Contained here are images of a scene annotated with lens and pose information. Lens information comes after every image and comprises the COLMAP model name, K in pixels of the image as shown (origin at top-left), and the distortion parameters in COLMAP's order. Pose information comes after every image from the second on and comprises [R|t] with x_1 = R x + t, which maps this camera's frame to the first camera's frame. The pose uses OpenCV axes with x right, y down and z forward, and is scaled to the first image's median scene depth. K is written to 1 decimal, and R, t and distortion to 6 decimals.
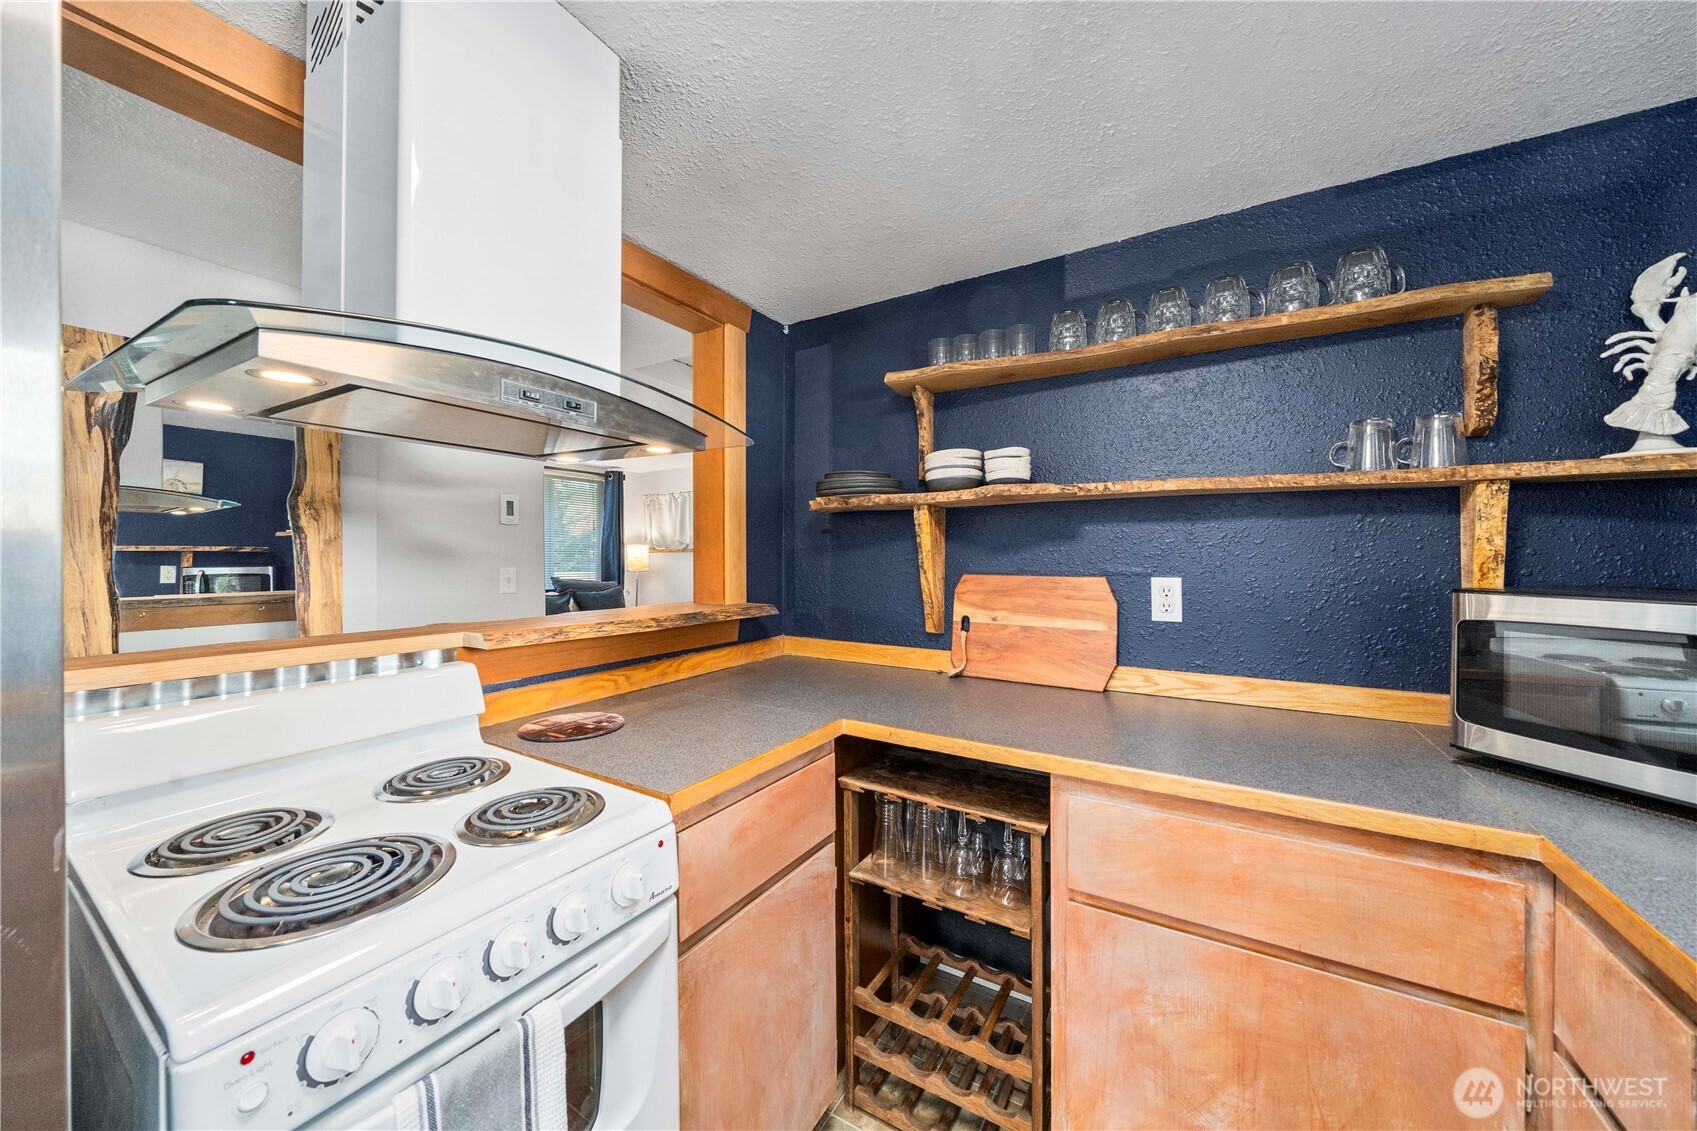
lens RADIAL K [[594.1, 0, 849.9], [0, 594.1, 540.3], [0, 0, 1]] dist [-0.003159, 0.000190]
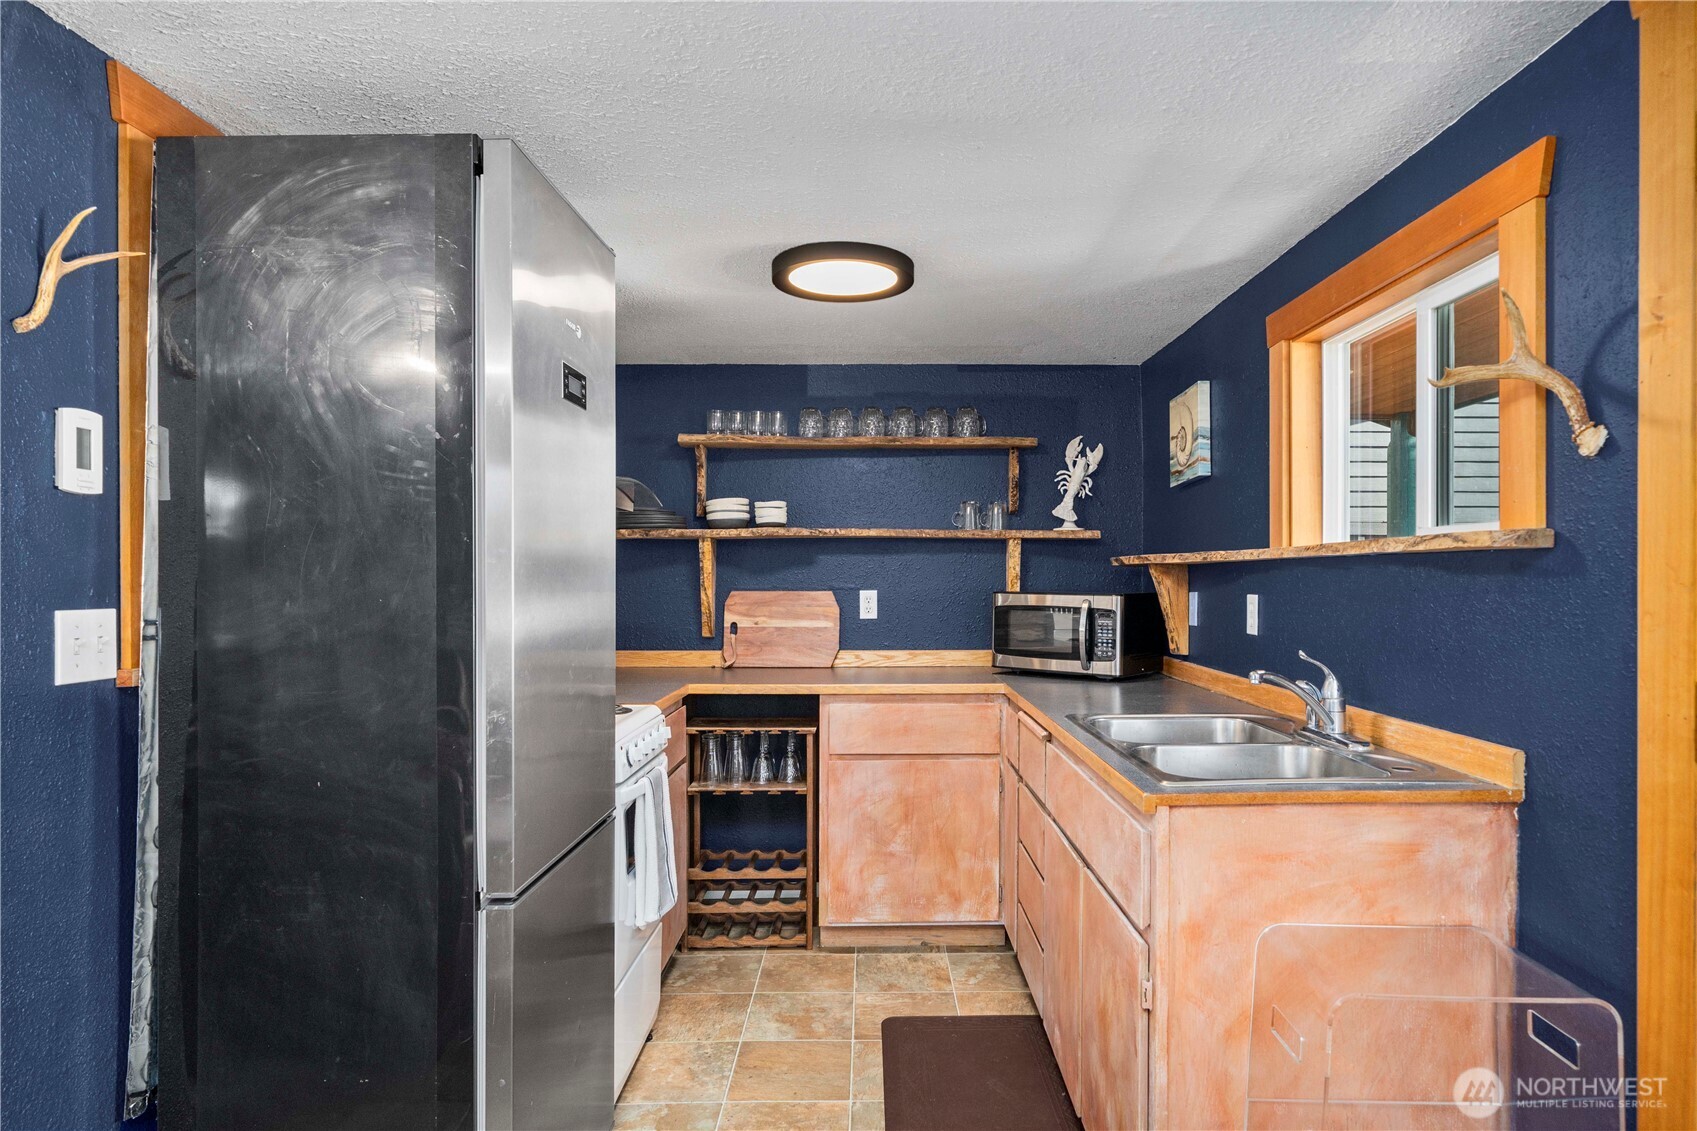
lens RADIAL K [[929.5, 0, 850.3], [0, 929.5, 567.8], [0, 0, 1]] dist [0.001363, 0.000007]
pose [[0.869597, 0.002771, 0.493754, -0.727532], [-0.010053, 0.999876, 0.012094, -0.025950], [-0.493659, -0.015481, 0.869517, -1.116646]]
